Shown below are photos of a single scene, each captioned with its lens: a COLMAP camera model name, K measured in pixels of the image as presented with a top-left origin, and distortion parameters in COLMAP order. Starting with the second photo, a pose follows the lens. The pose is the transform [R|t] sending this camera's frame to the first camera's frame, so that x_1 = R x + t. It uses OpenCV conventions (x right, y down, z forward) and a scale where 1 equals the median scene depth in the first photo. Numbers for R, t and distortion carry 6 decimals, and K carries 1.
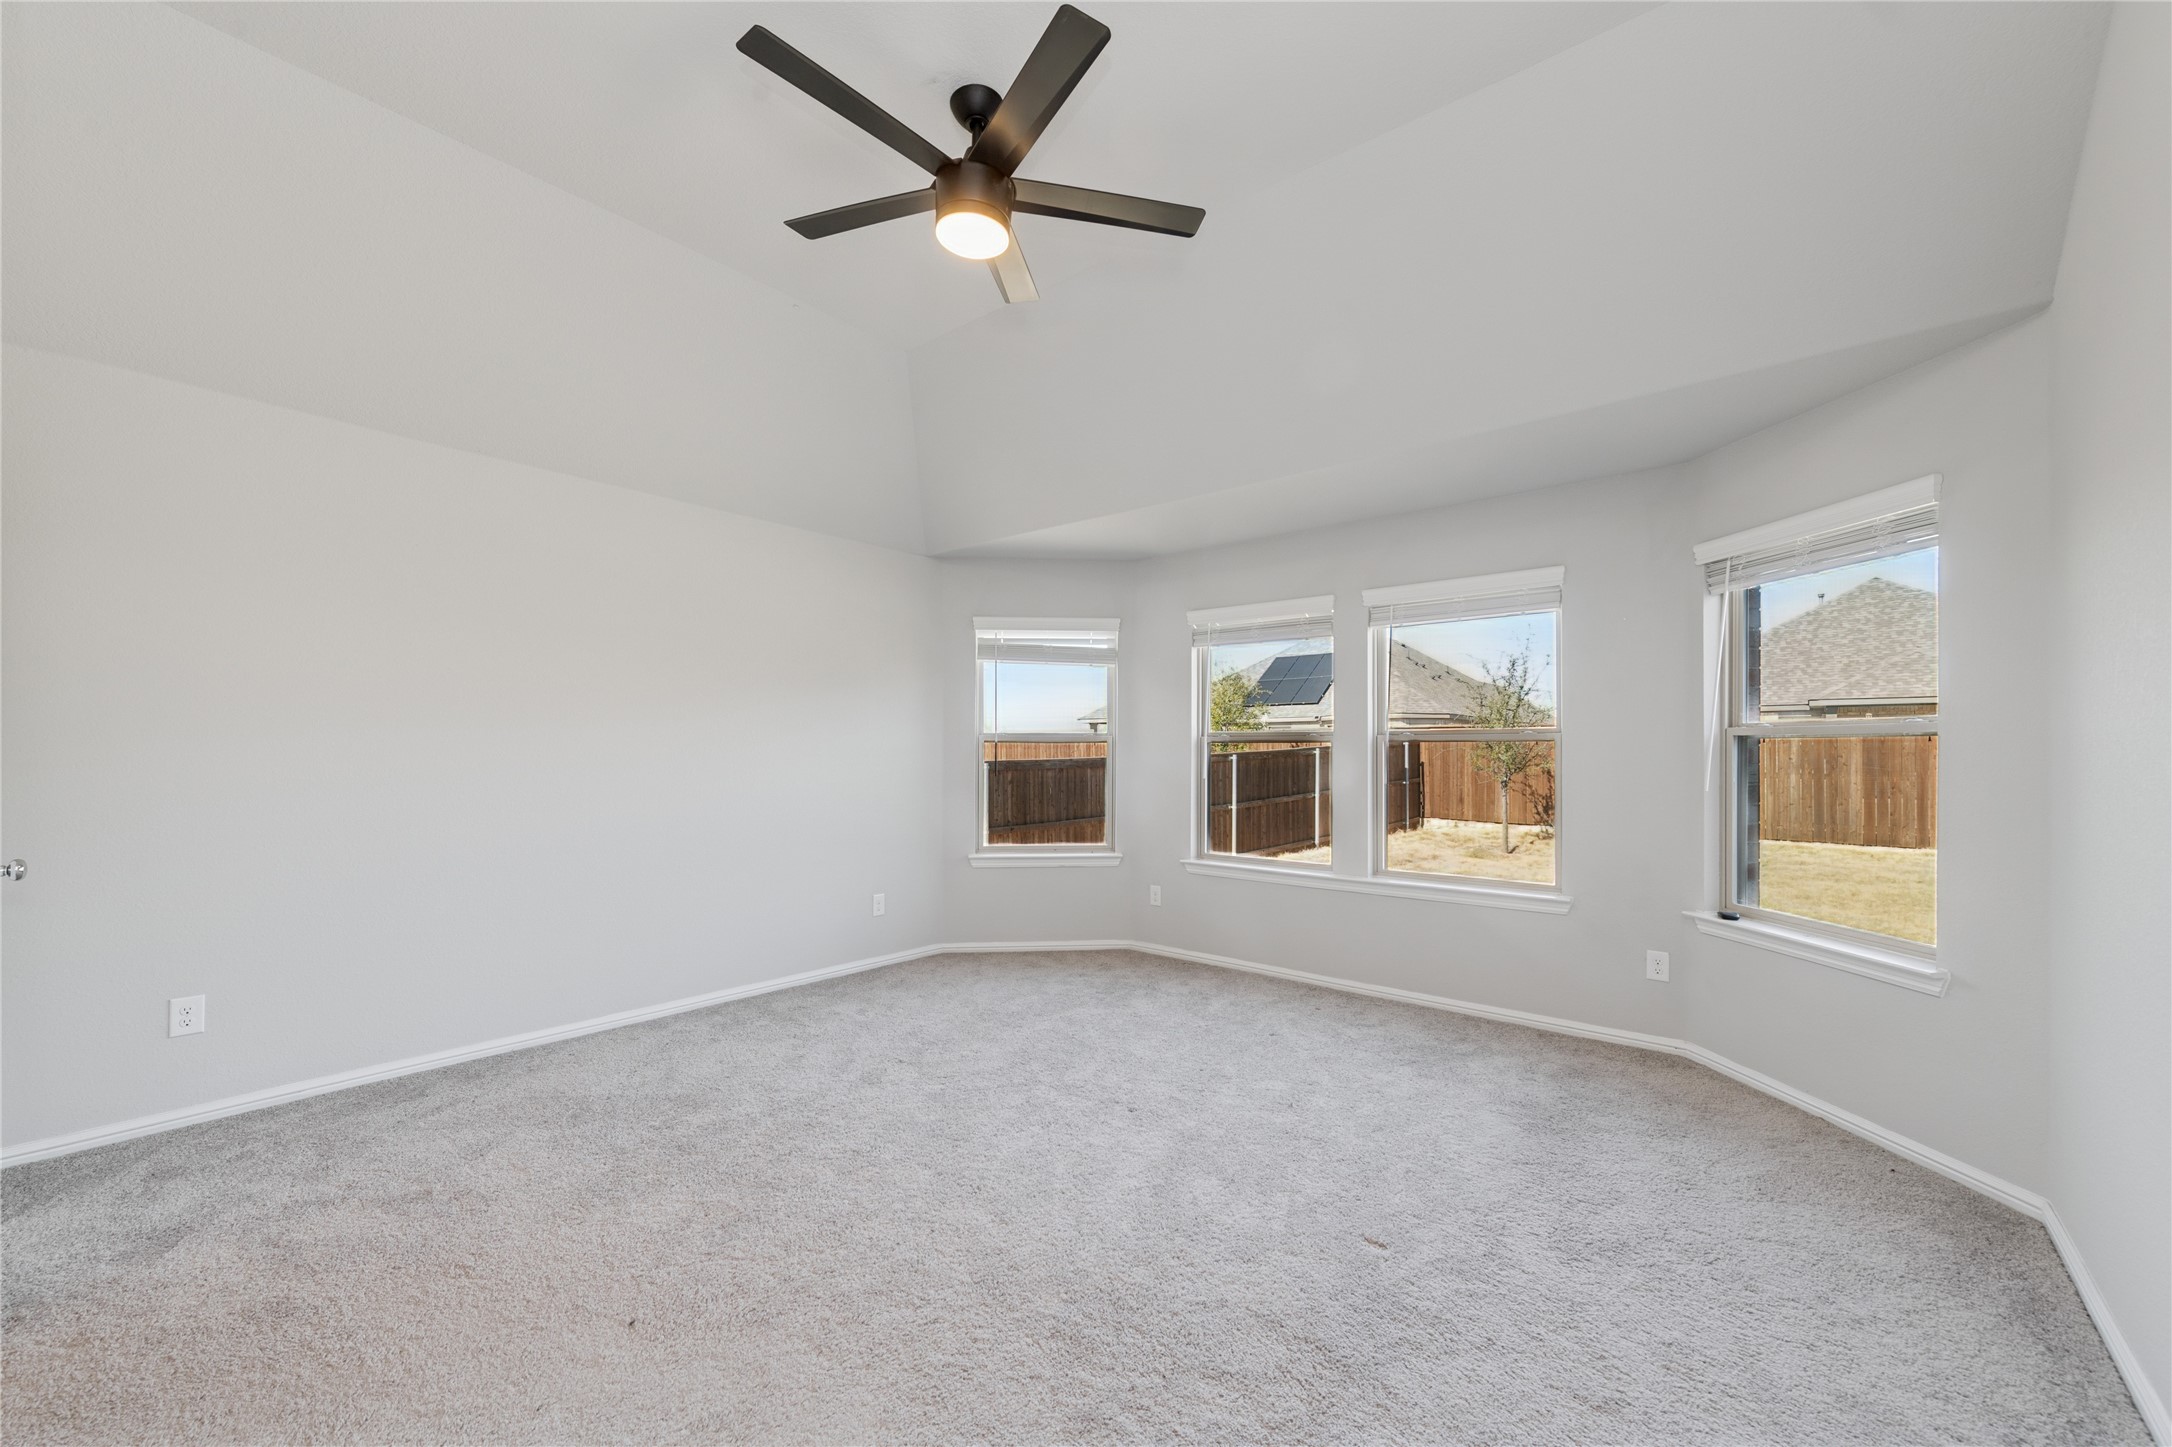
lens RADIAL K [[856.3, 0, 1080.0], [0, 856.3, 740.0], [0, 0, 1]] dist [0.003211, 0.000066]
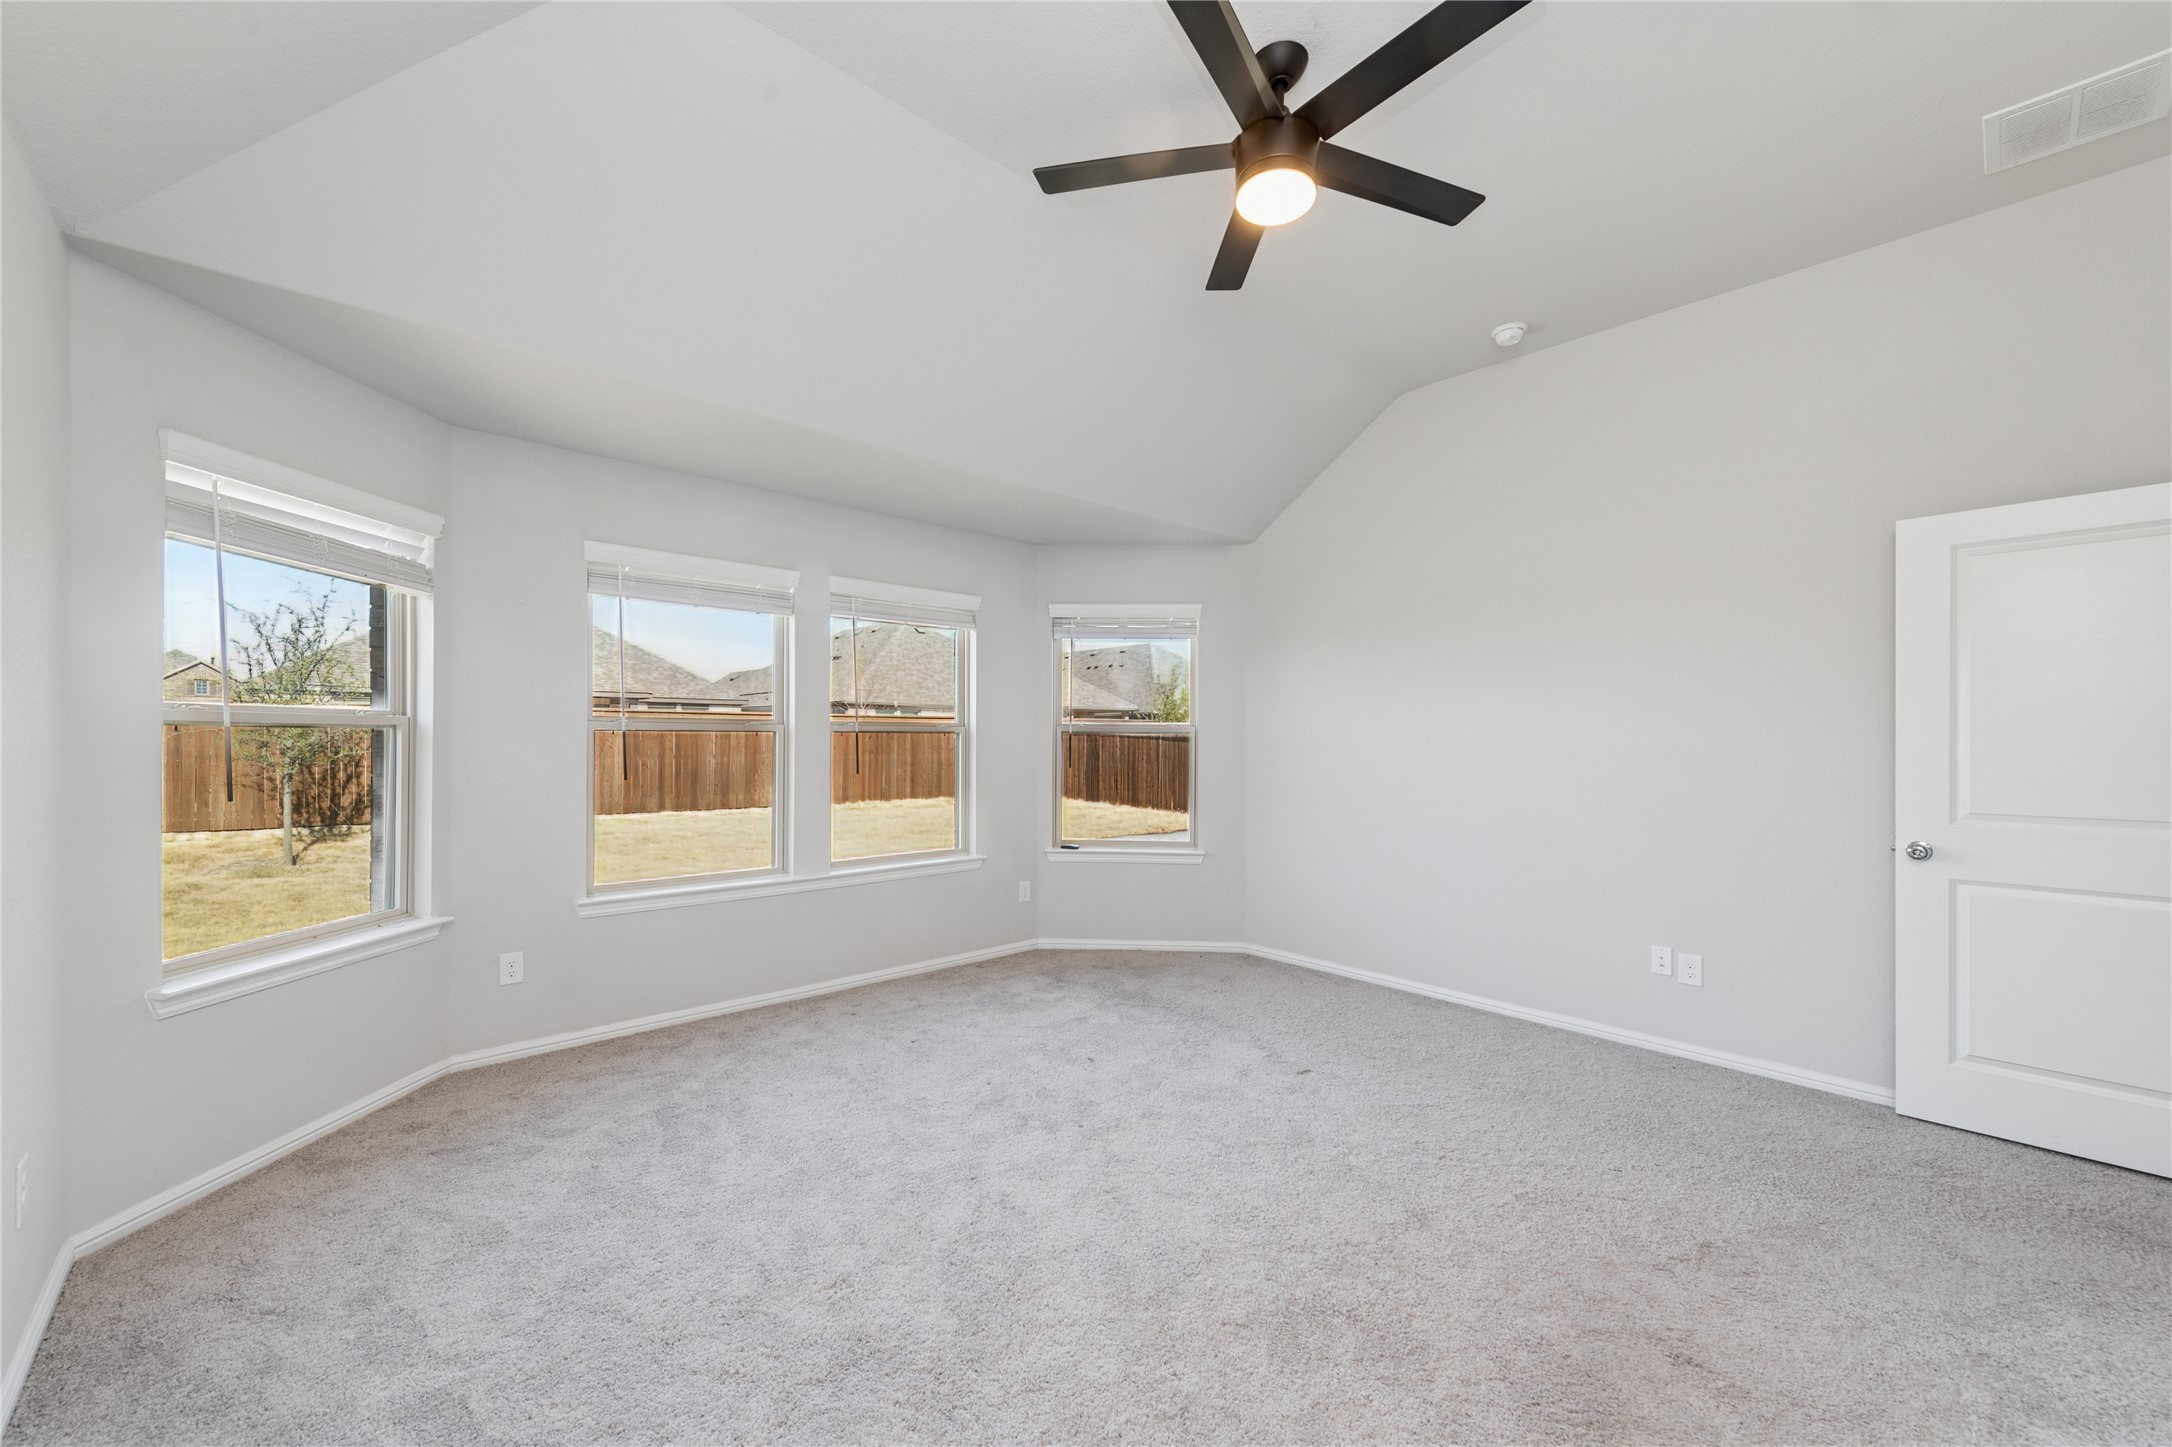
lens RADIAL K [[861.4, 0, 1089.7], [0, 861.4, 738.7], [0, 0, 1]] dist [0.000827, 0.000021]
pose [[0.123416, -0.001399, 0.992354, -0.499297], [-0.018599, 0.999820, 0.003722, 0.001103], [-0.992181, -0.018916, 0.123368, 0.488022]]
